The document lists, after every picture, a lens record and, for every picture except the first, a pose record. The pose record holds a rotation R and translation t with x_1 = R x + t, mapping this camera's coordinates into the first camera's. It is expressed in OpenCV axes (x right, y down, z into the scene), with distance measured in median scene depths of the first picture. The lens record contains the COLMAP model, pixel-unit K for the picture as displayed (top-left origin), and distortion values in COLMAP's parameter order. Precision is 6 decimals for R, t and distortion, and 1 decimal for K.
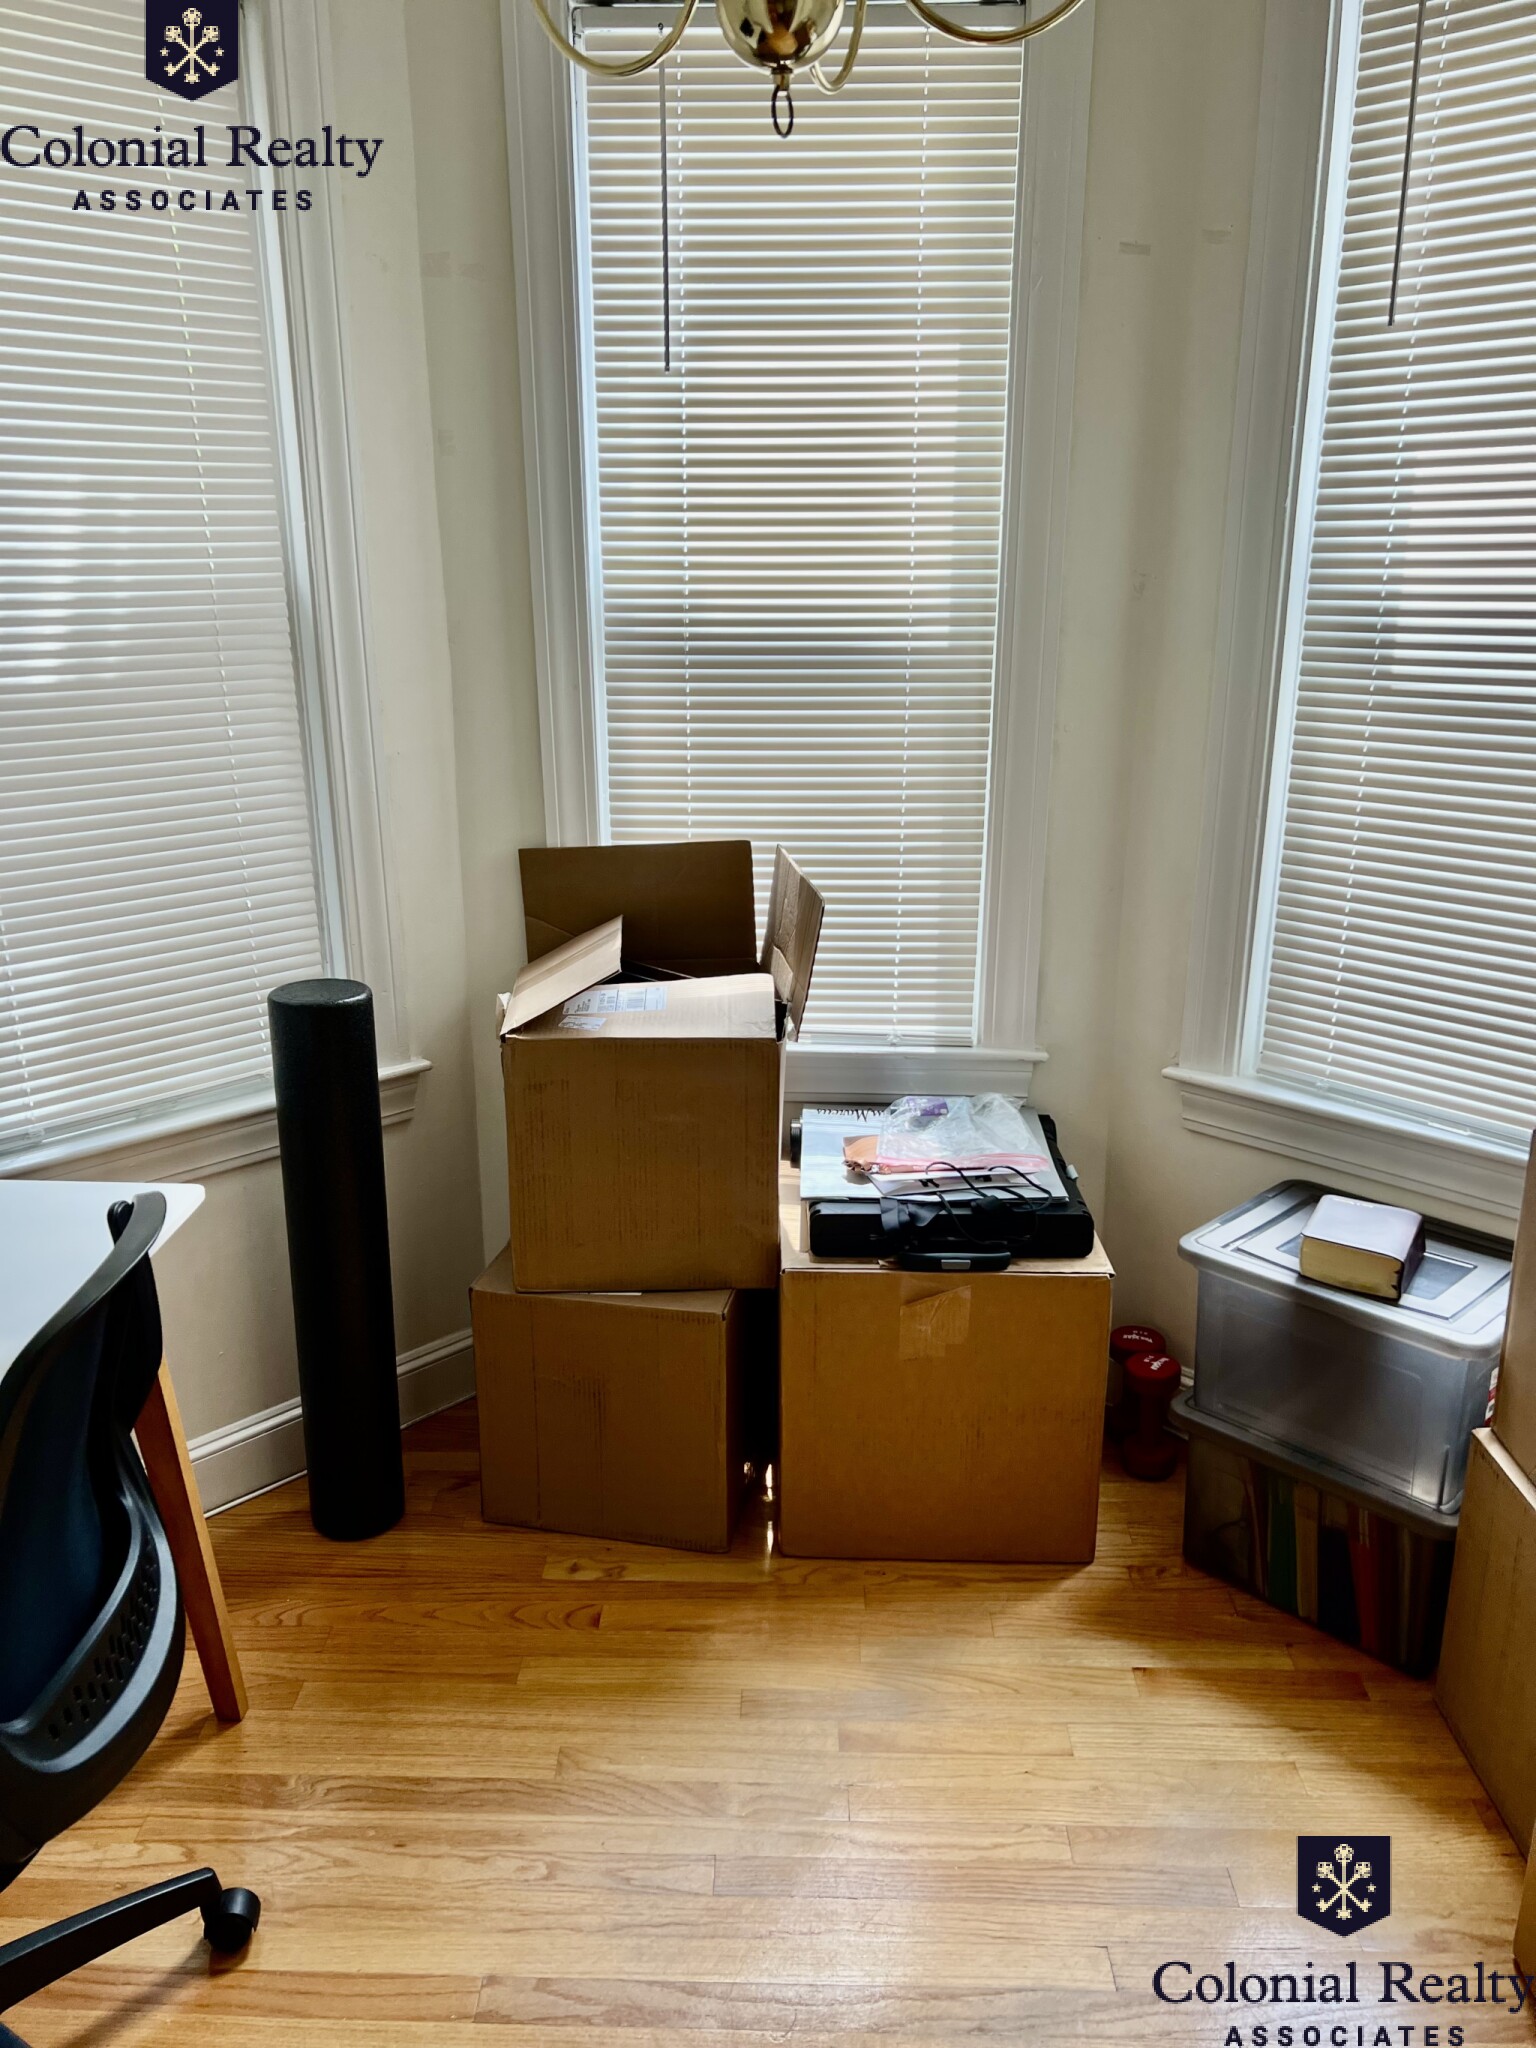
lens RADIAL K [[1530.2, 0, 762.4], [0, 1530.2, 1036.4], [0, 0, 1]] dist [0.078048, -0.090788]
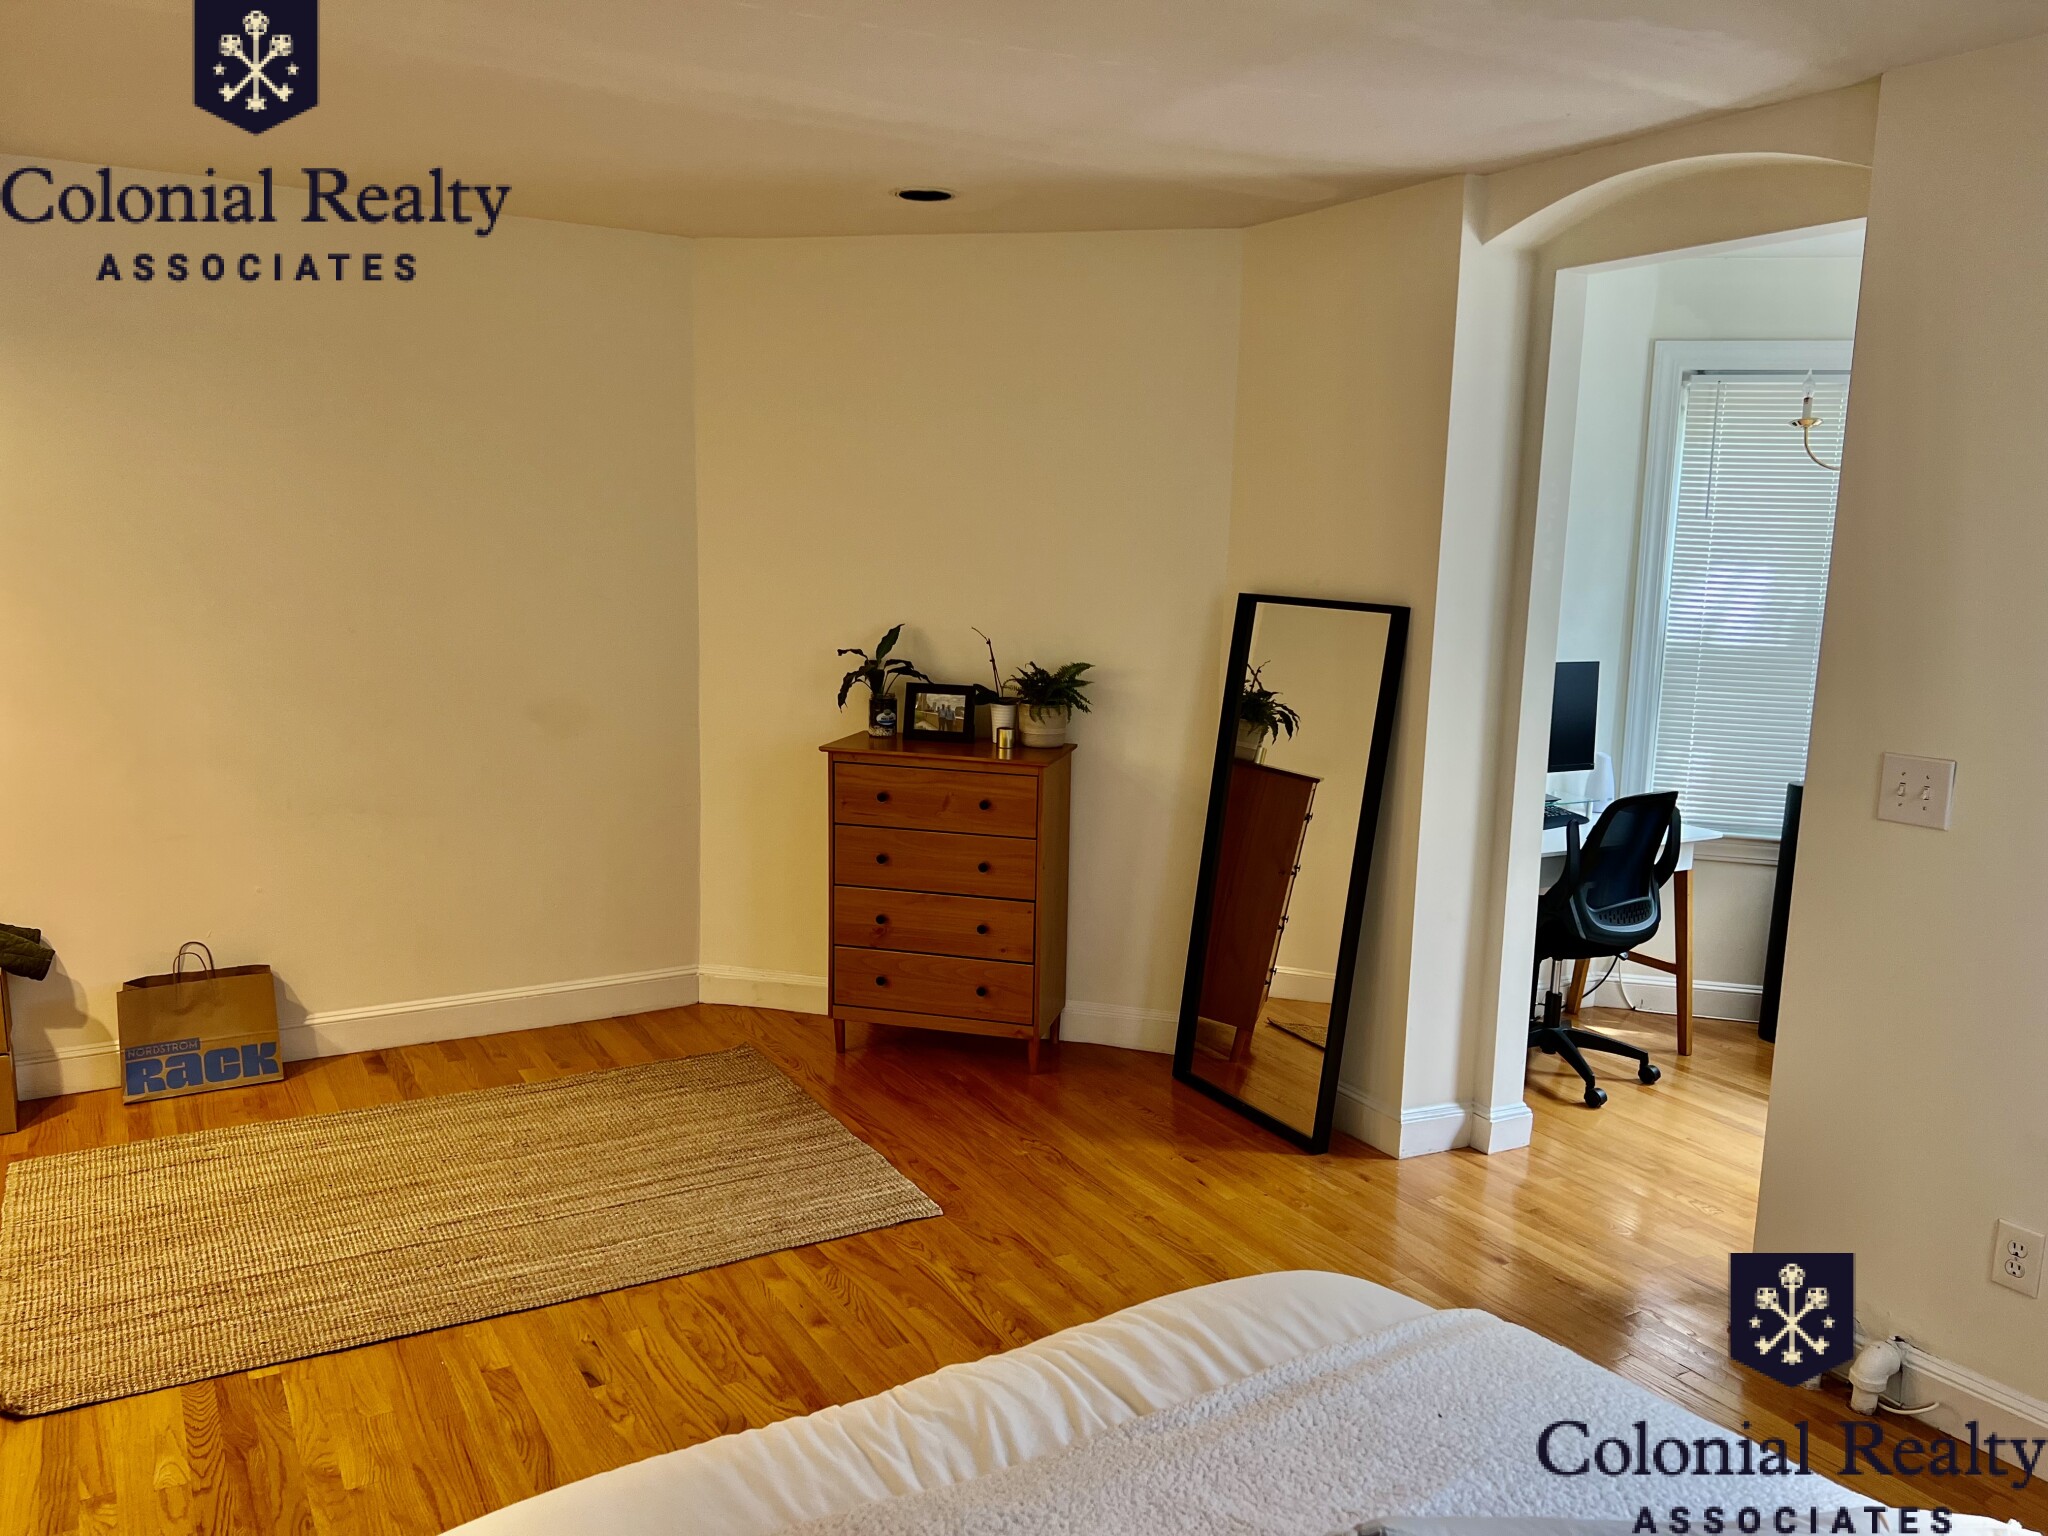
lens RADIAL K [[1528.2, 0, 1026.8], [0, 1528.2, 779.3], [0, 0, 1]] dist [0.083869, -0.096347]
pose [[0.521872, 0.149040, -0.839903, 1.017657], [-0.297540, 0.954584, -0.015485, 0.337068], [0.799450, 0.257986, 0.542516, -1.177548]]
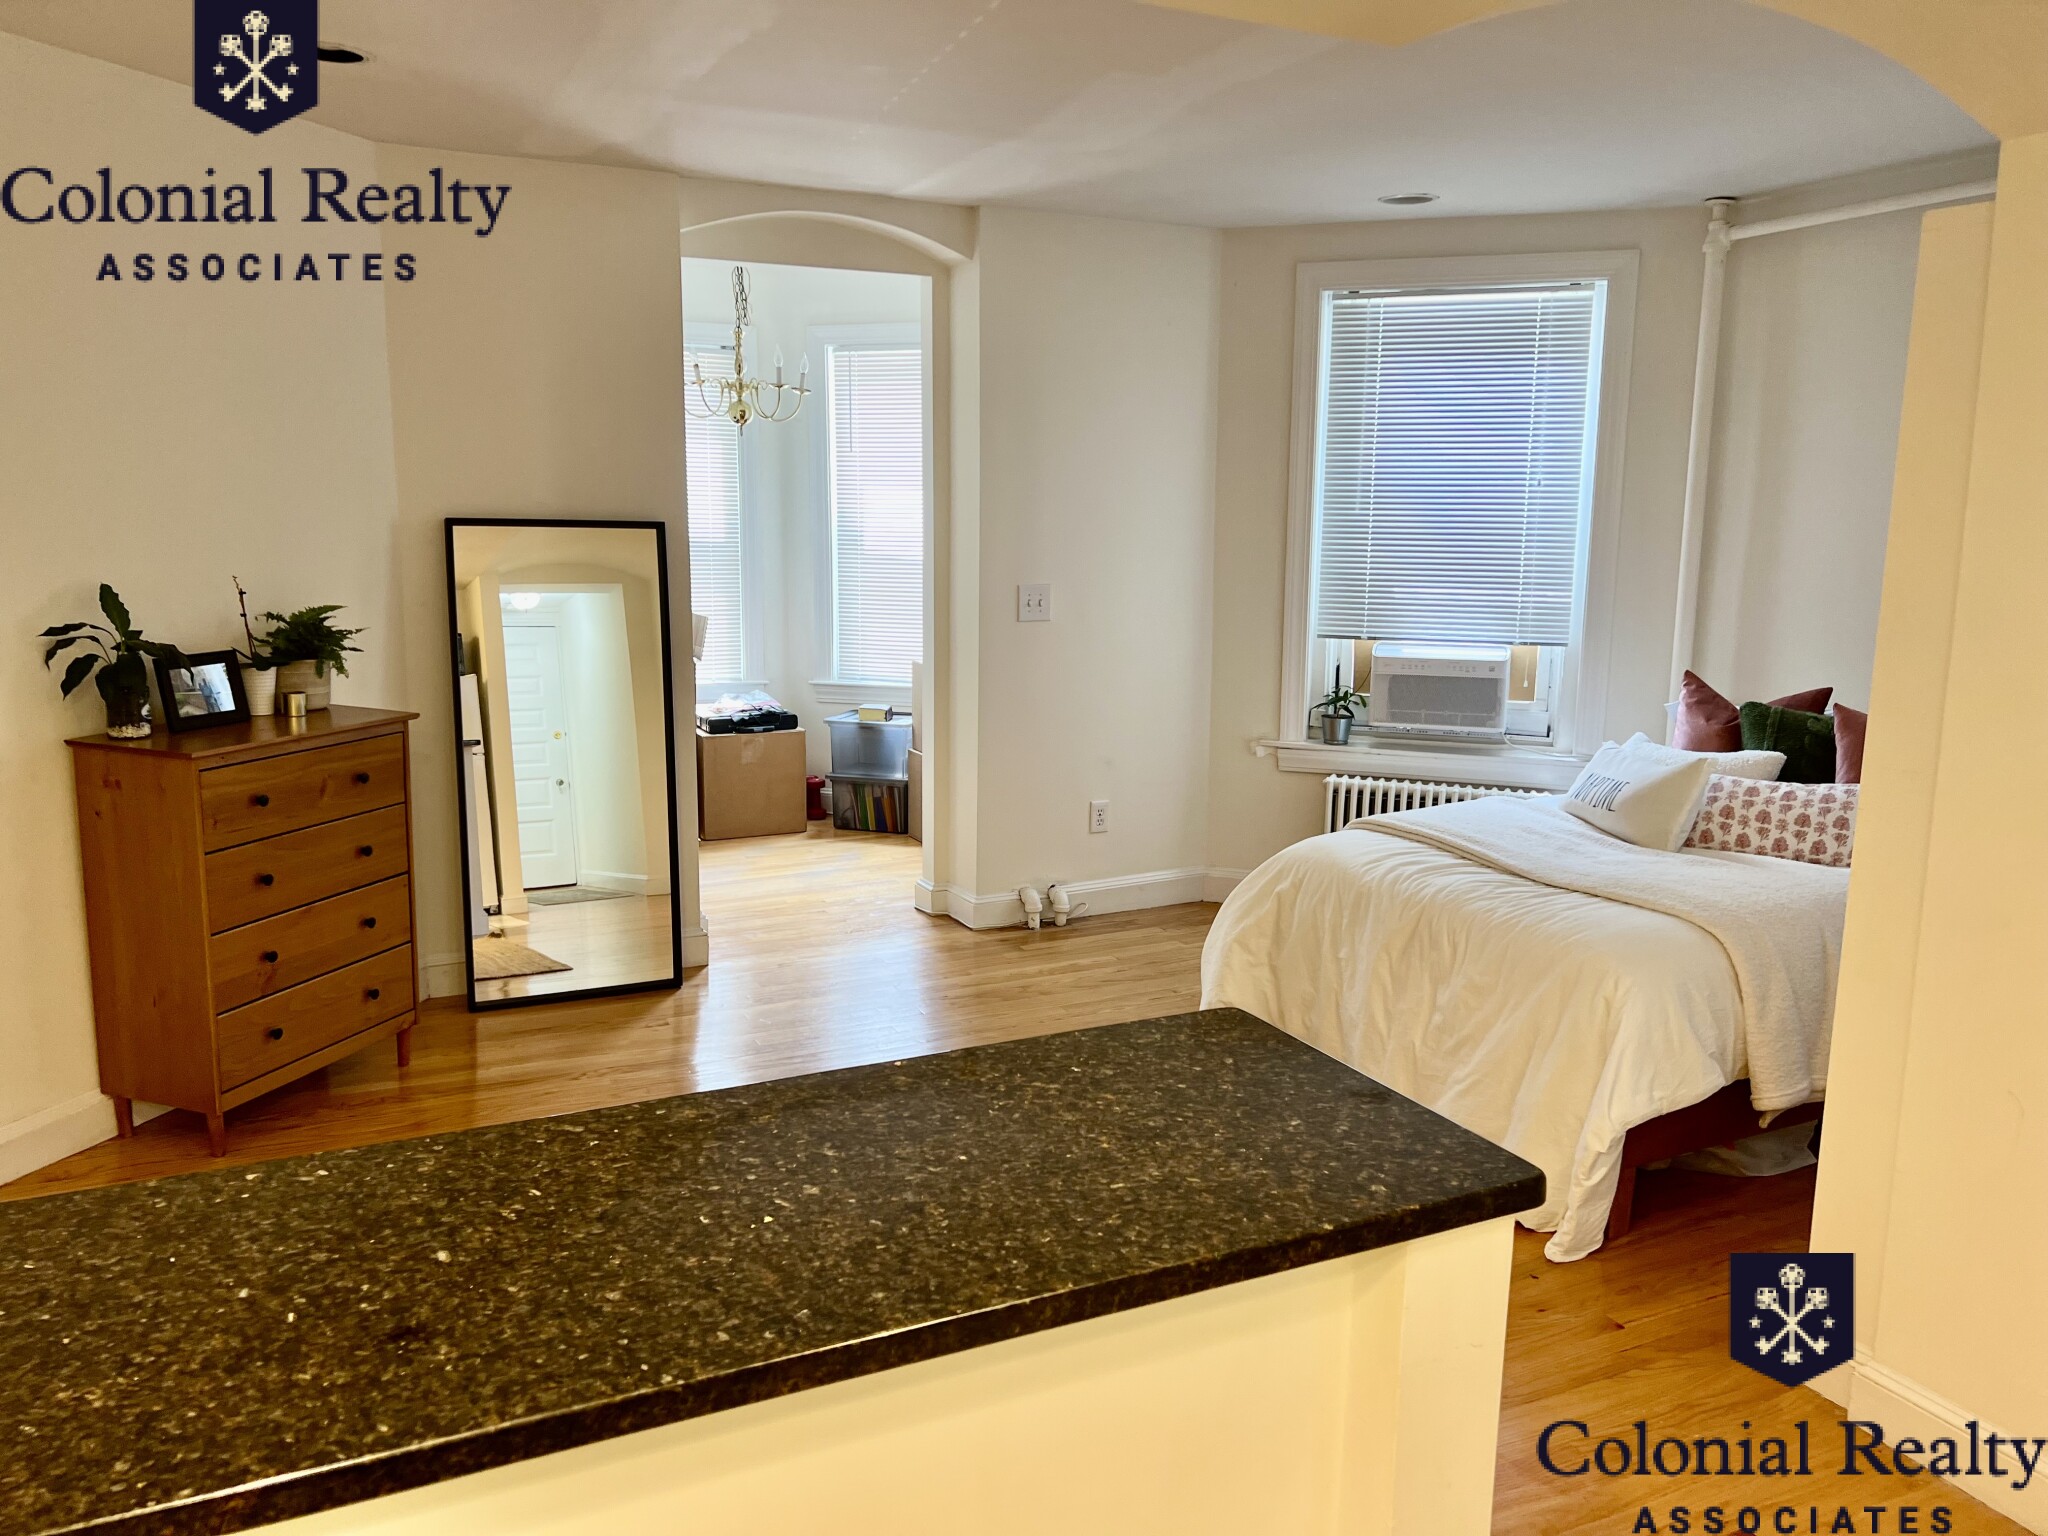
lens RADIAL K [[1528.2, 0, 1026.8], [0, 1528.2, 779.3], [0, 0, 1]] dist [0.083869, -0.096347]
pose [[0.889307, -0.070366, 0.451865, -0.799031], [0.129250, 0.986480, -0.100757, 0.625709], [-0.438666, 0.148008, 0.886378, -1.988866]]
